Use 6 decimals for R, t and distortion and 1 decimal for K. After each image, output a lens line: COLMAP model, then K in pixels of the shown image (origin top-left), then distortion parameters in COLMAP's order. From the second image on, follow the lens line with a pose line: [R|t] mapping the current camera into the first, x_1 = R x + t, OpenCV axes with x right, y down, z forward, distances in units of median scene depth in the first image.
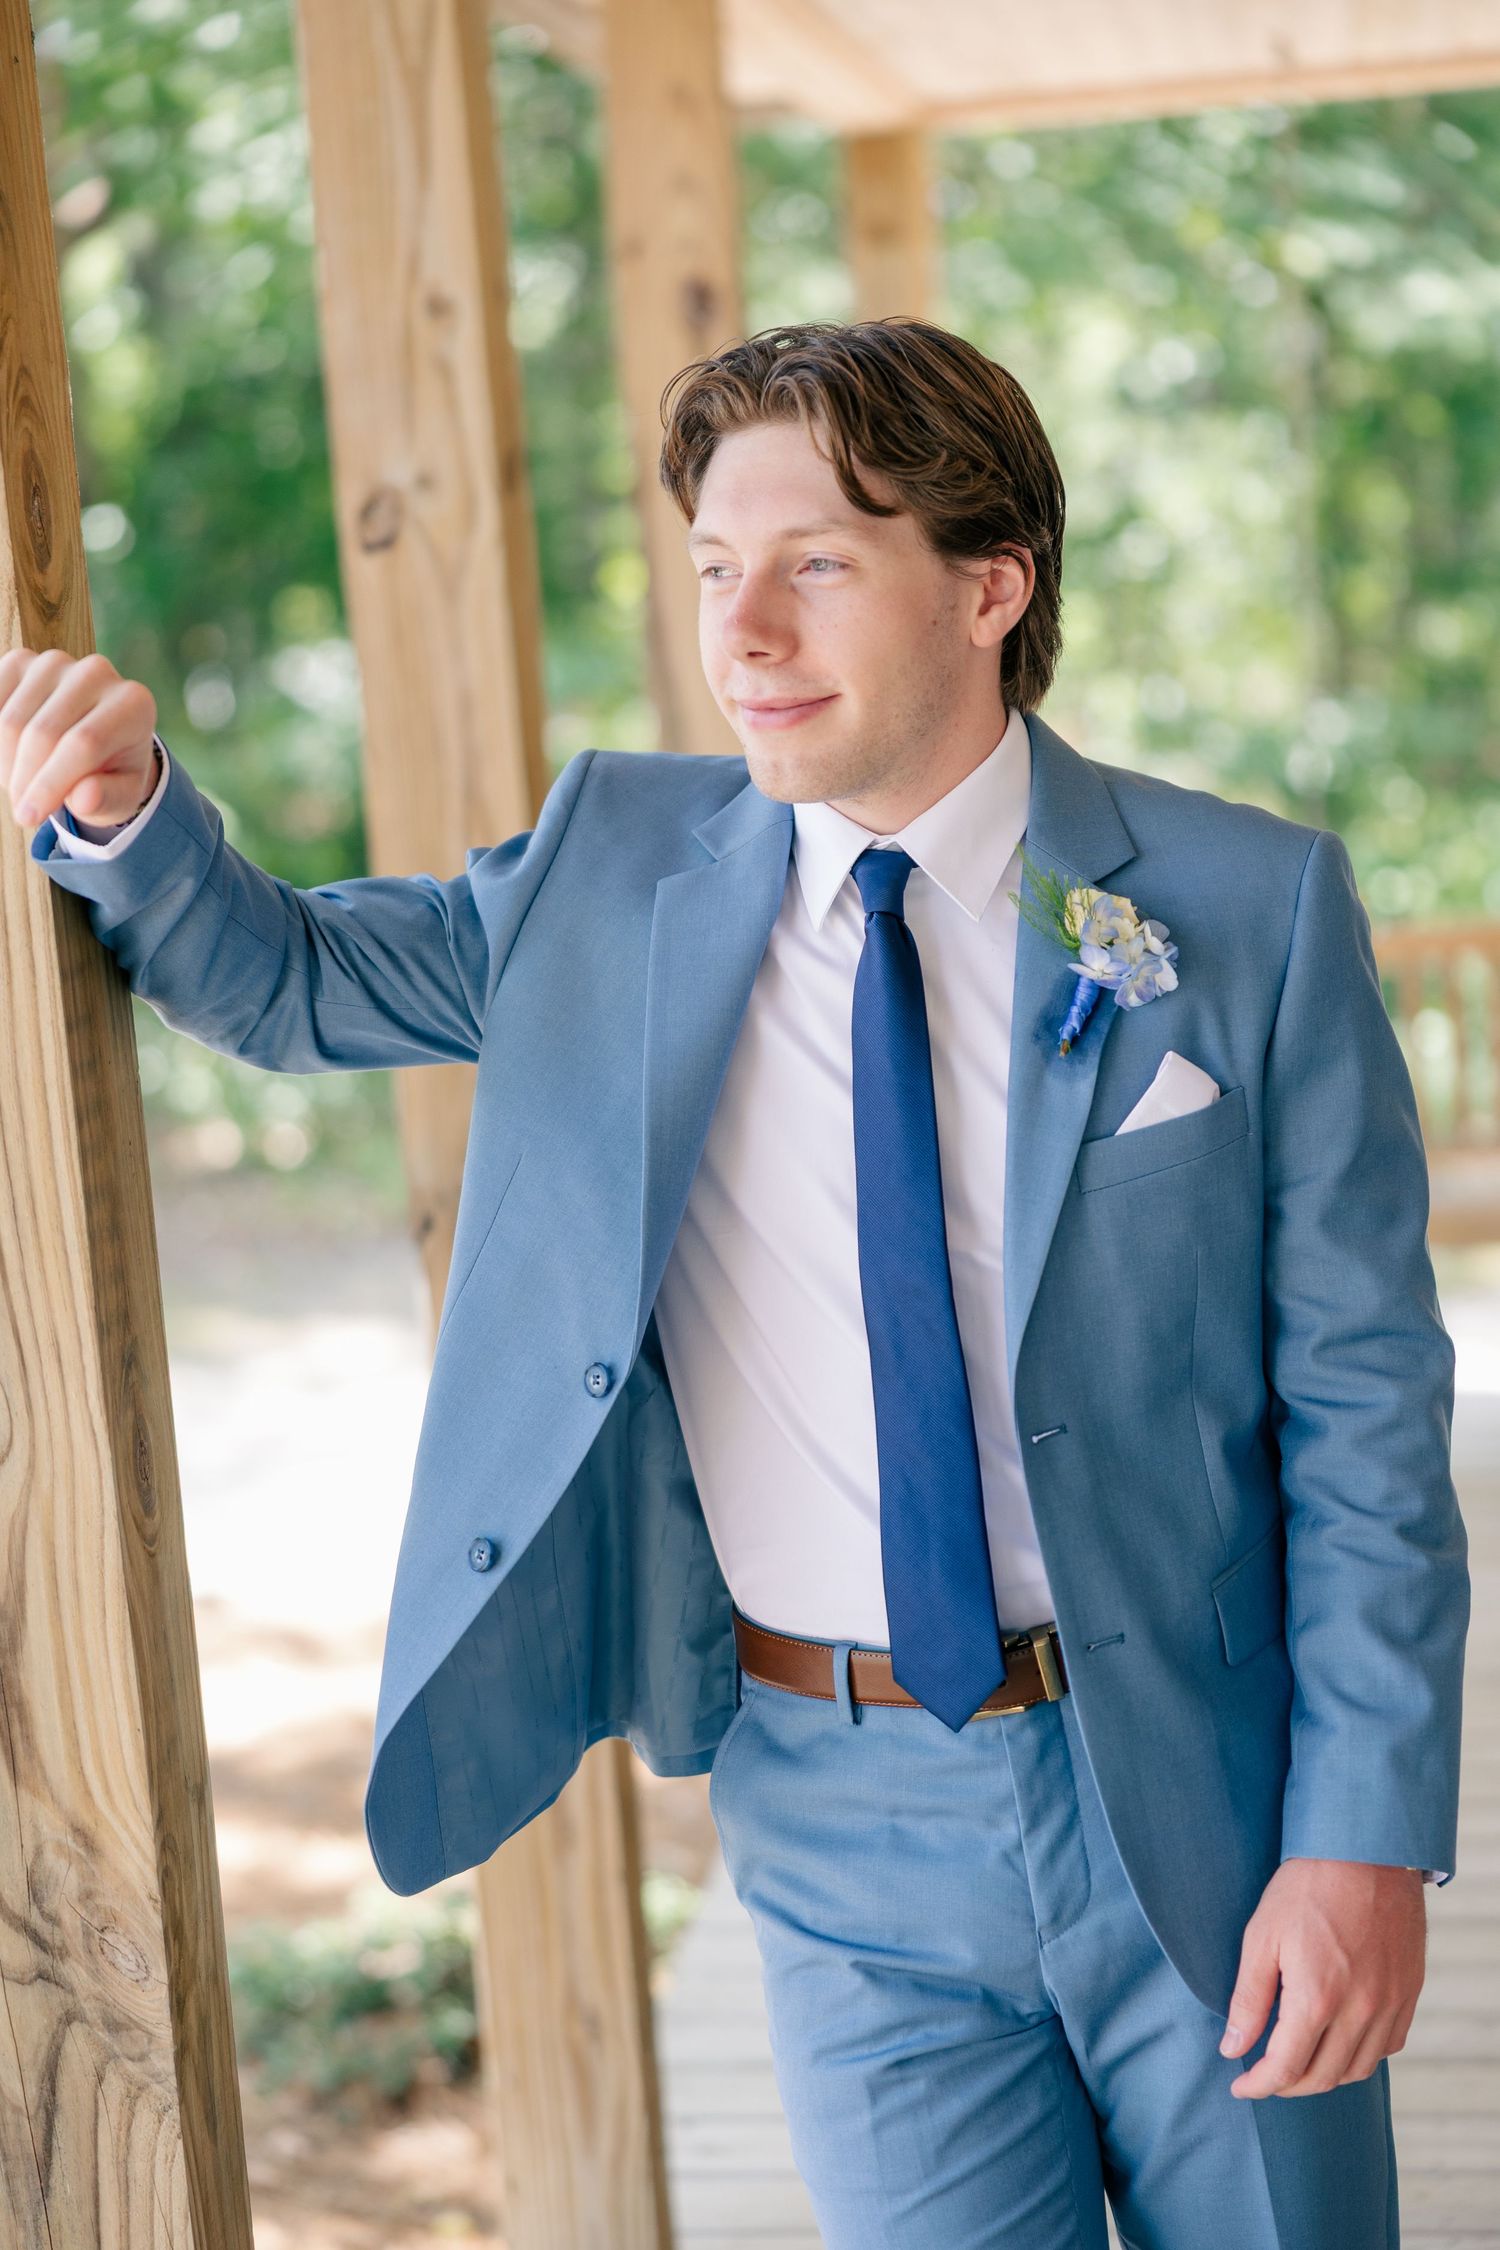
lens RADIAL K [[5350.8, 0, 751.5], [0, 5350.8, 1126.1], [0, 0, 1]] dist [0.004231, 0.000000]
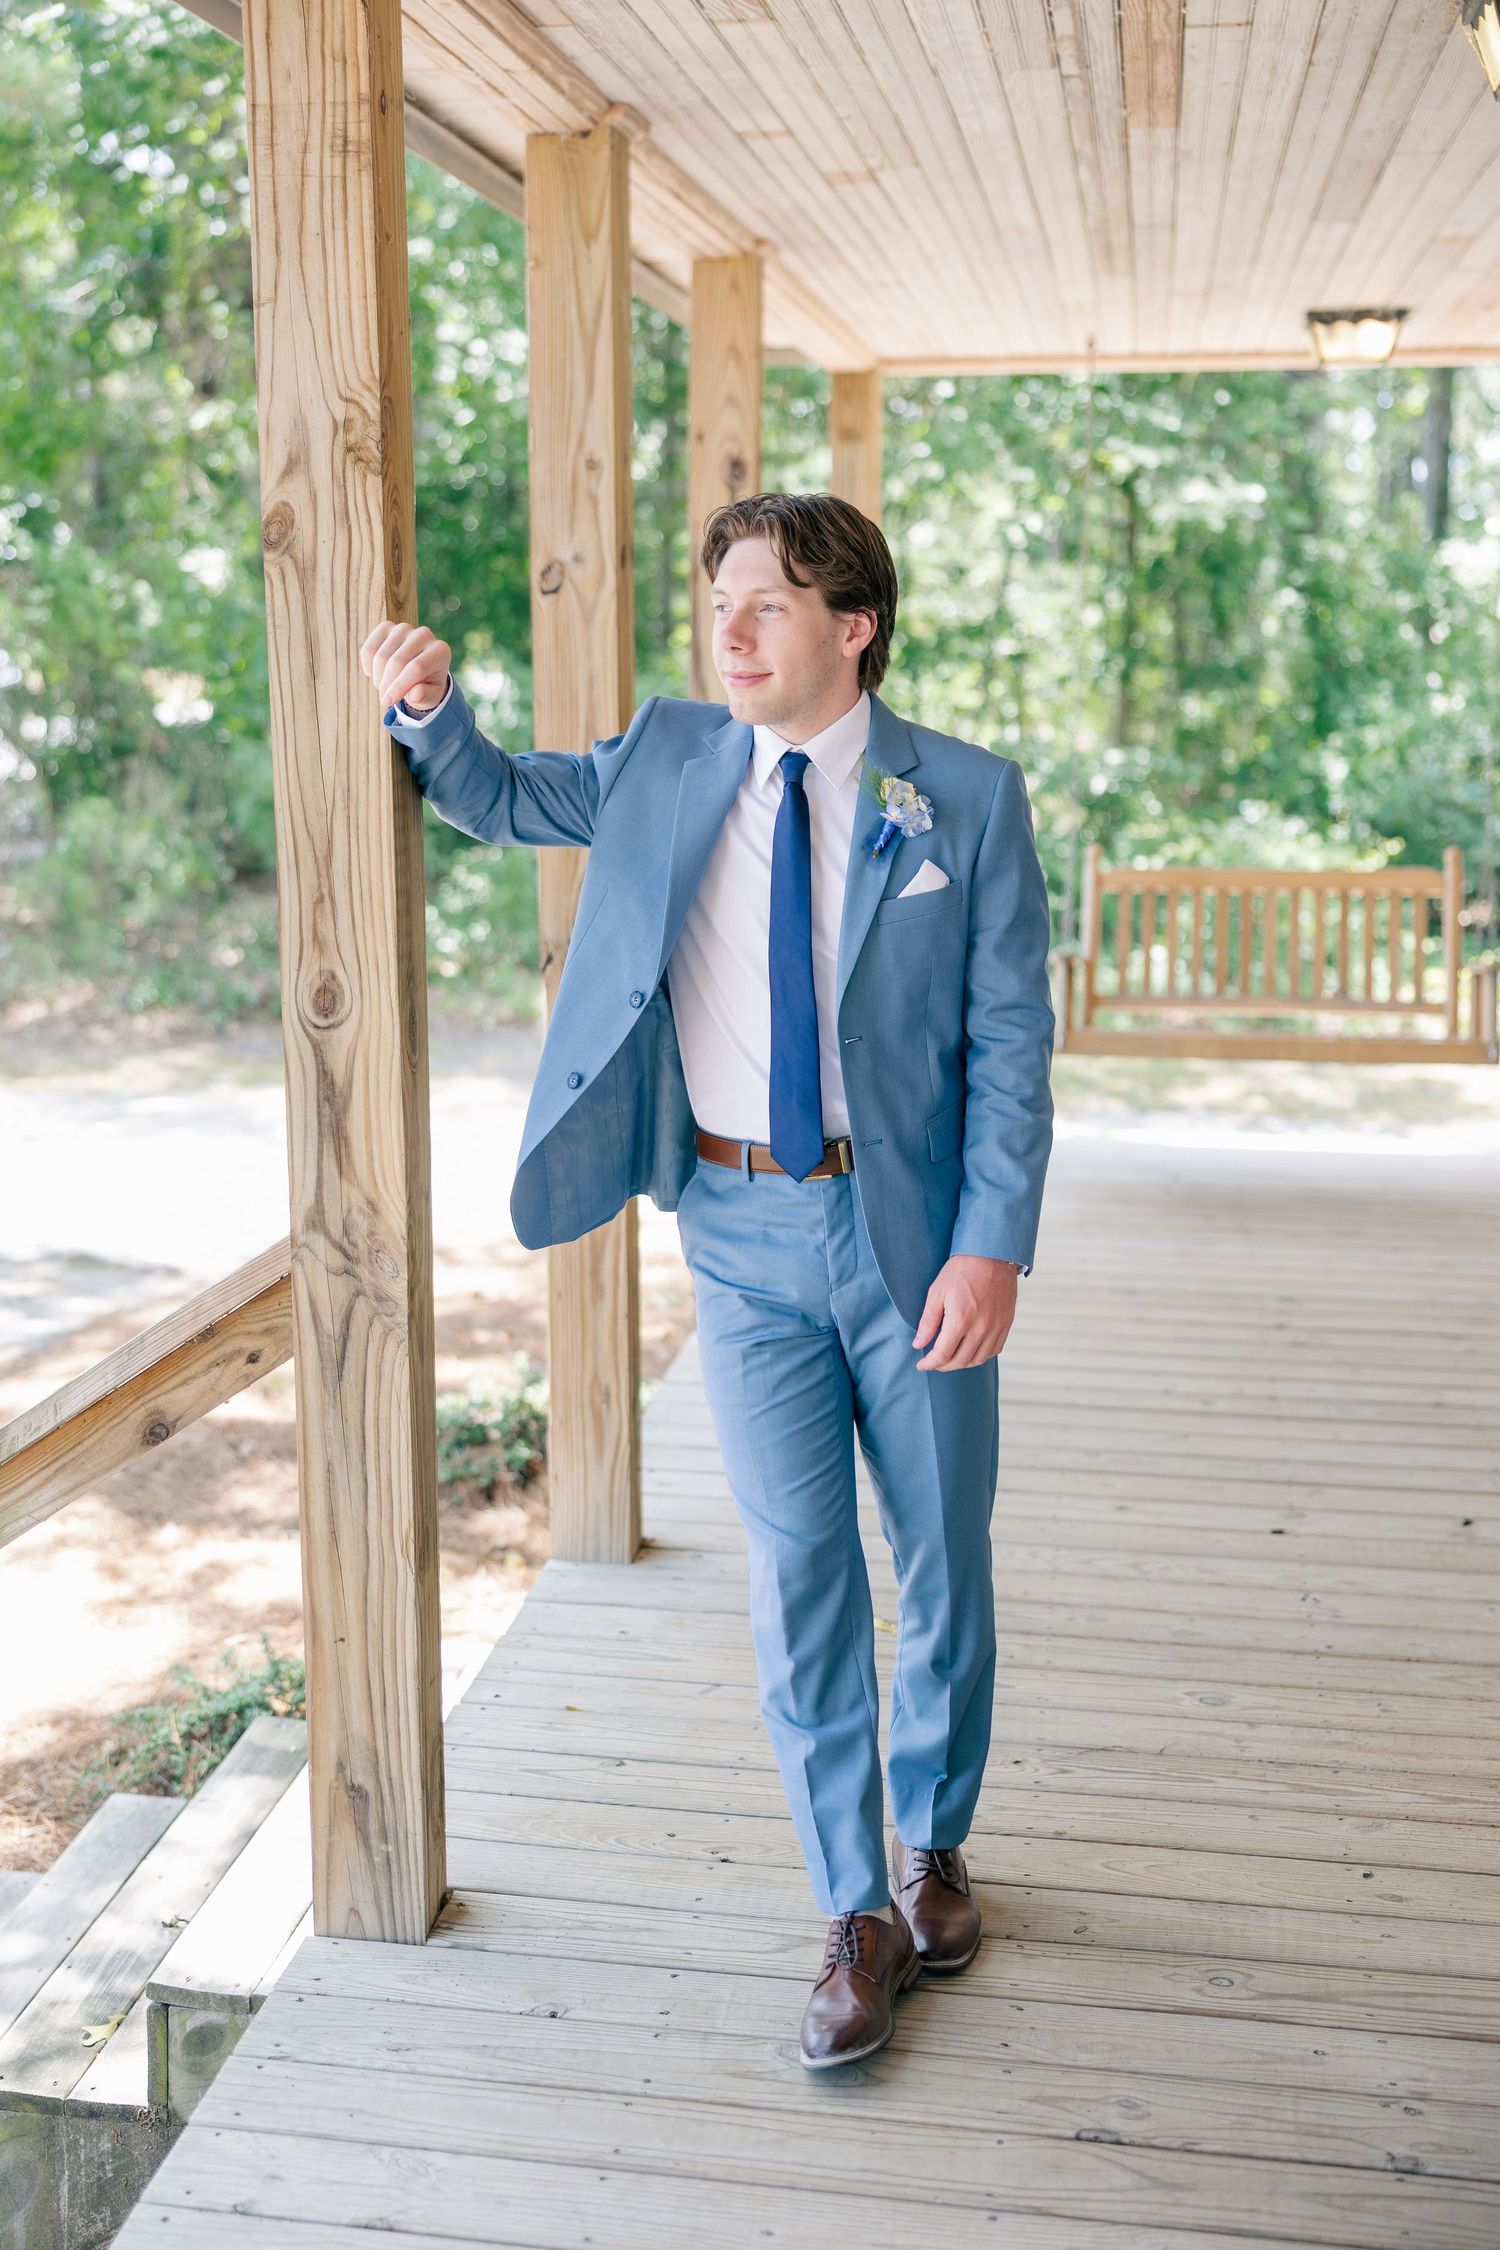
lens RADIAL K [[3395.3, 0, 673.9], [0, 3395.3, 1161.4], [0, 0, 1]] dist [0.015668, 0.000000]
pose [[0.996974, 0.076318, -0.014803, 0.009078], [-0.075474, 0.995843, 0.050987, 0.040582], [0.018633, -0.049716, 0.998590, -0.300800]]
